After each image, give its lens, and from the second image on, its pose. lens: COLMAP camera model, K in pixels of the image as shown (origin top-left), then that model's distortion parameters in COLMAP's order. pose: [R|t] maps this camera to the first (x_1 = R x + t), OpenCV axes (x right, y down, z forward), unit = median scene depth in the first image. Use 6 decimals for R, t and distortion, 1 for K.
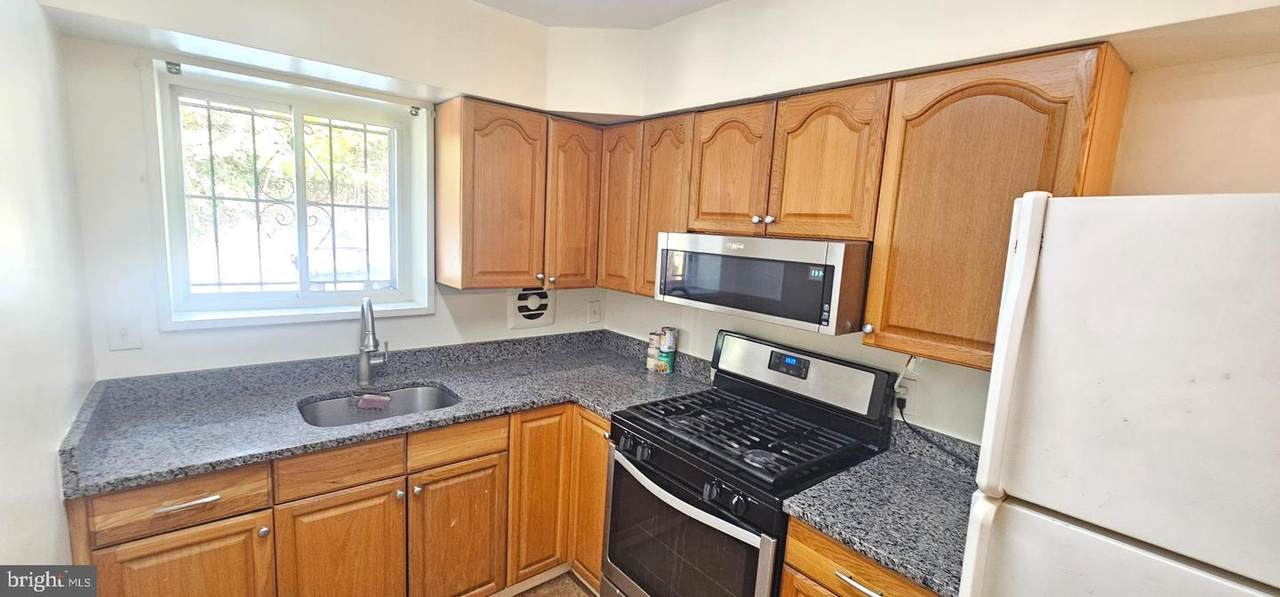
lens RADIAL K [[523.4, 0, 648.2], [0, 523.4, 300.2], [0, 0, 1]] dist [-0.001190, -0.000076]
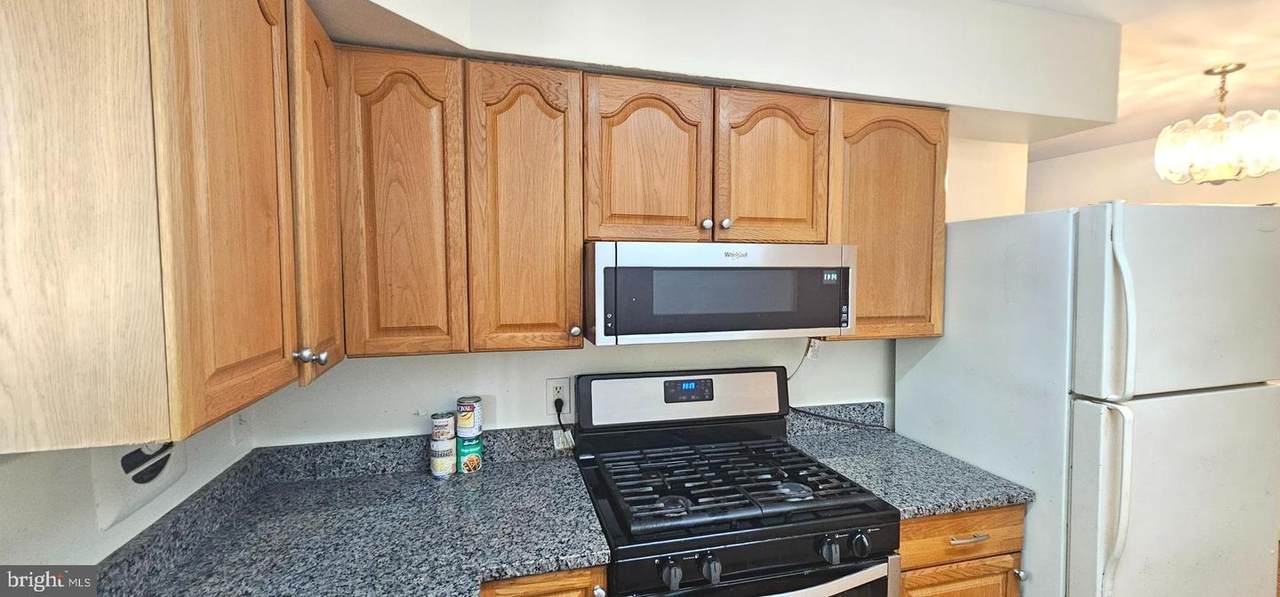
lens RADIAL K [[523.4, 0, 640.4], [0, 523.4, 297.8], [0, 0, 1]] dist [-0.001190, -0.000076]
pose [[0.431229, -0.103758, 0.896257, -0.561645], [0.148215, 0.988017, 0.043068, -0.083971], [-0.889985, 0.114266, 0.441440, 0.693461]]
